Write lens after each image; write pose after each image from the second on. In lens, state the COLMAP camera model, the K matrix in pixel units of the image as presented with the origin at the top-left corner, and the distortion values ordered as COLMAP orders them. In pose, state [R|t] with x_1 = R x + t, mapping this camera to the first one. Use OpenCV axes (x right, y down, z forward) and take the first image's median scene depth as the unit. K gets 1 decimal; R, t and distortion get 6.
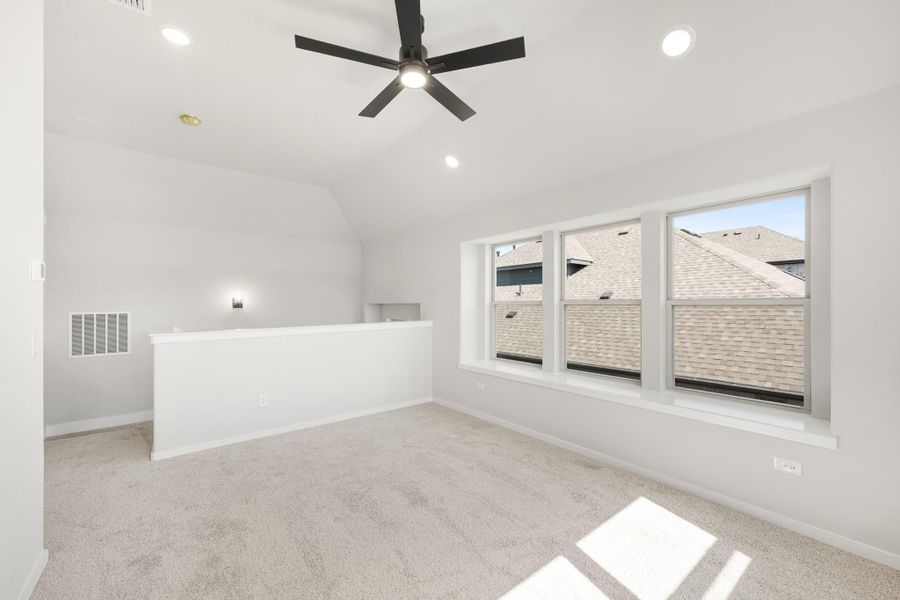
lens RADIAL K [[367.4, 0, 447.8], [0, 367.4, 300.7], [0, 0, 1]] dist [-0.001898, -0.000511]
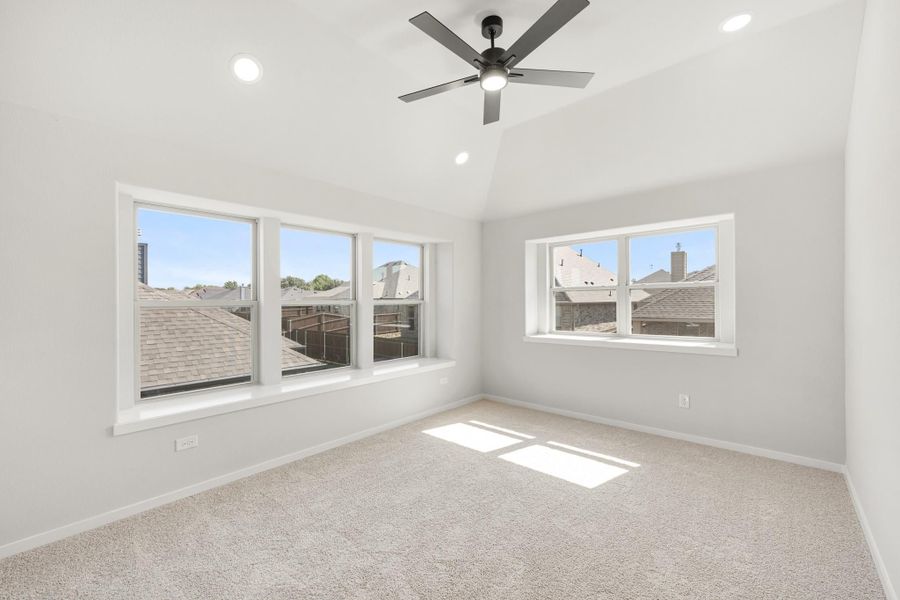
lens RADIAL K [[367.4, 0, 447.5], [0, 367.4, 301.7], [0, 0, 1]] dist [-0.001898, -0.000511]
pose [[-0.164791, 0.005406, 0.986314, -0.661953], [0.004770, 0.999978, -0.004684, 0.009568], [-0.986317, 0.003932, -0.164813, 0.783926]]
